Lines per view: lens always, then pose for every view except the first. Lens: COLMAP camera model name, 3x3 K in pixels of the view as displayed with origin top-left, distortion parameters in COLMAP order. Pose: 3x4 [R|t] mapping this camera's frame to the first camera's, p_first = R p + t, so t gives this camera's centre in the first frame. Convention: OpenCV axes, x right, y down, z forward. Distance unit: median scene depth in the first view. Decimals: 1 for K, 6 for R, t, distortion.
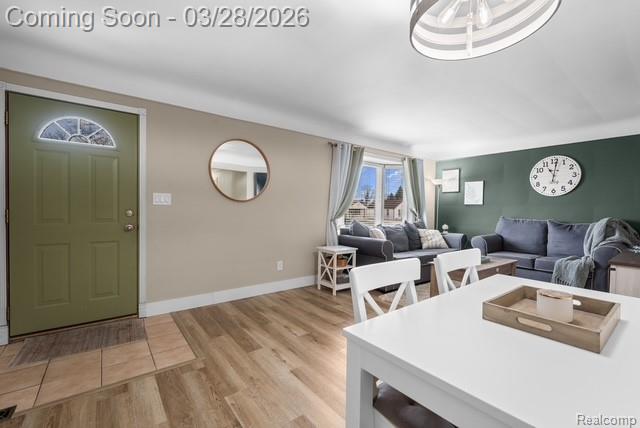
lens RADIAL K [[282.2, 0, 320.0], [0, 282.2, 214.0], [0, 0, 1]] dist [-0.000750, -0.000199]
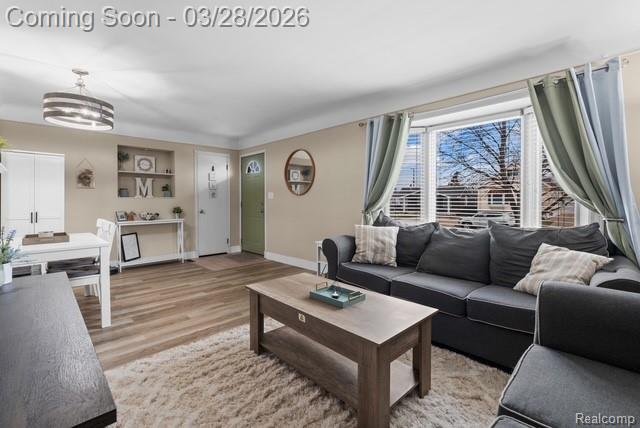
lens RADIAL K [[286.0, 0, 321.0], [0, 286.0, 202.9], [0, 0, 1]] dist [-0.000464, -0.000024]
pose [[0.116841, 0.000787, -0.993150, 1.430616], [-0.012235, 0.999925, -0.000647, -0.010682], [0.993075, 0.012227, 0.116842, 1.229835]]
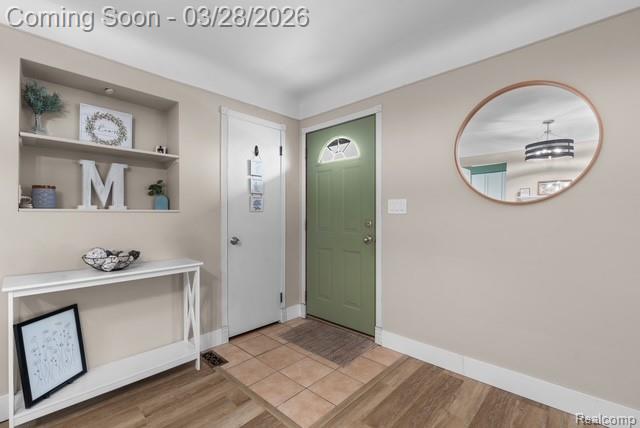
lens RADIAL K [[284.3, 0, 320.0], [0, 284.3, 214.0], [0, 0, 1]] dist [-0.000757, -0.000039]
pose [[0.155353, -0.014855, -0.987747, 0.226478], [-0.013176, 0.999767, -0.017108, -0.016547], [0.987771, 0.015672, 0.155121, 0.732478]]
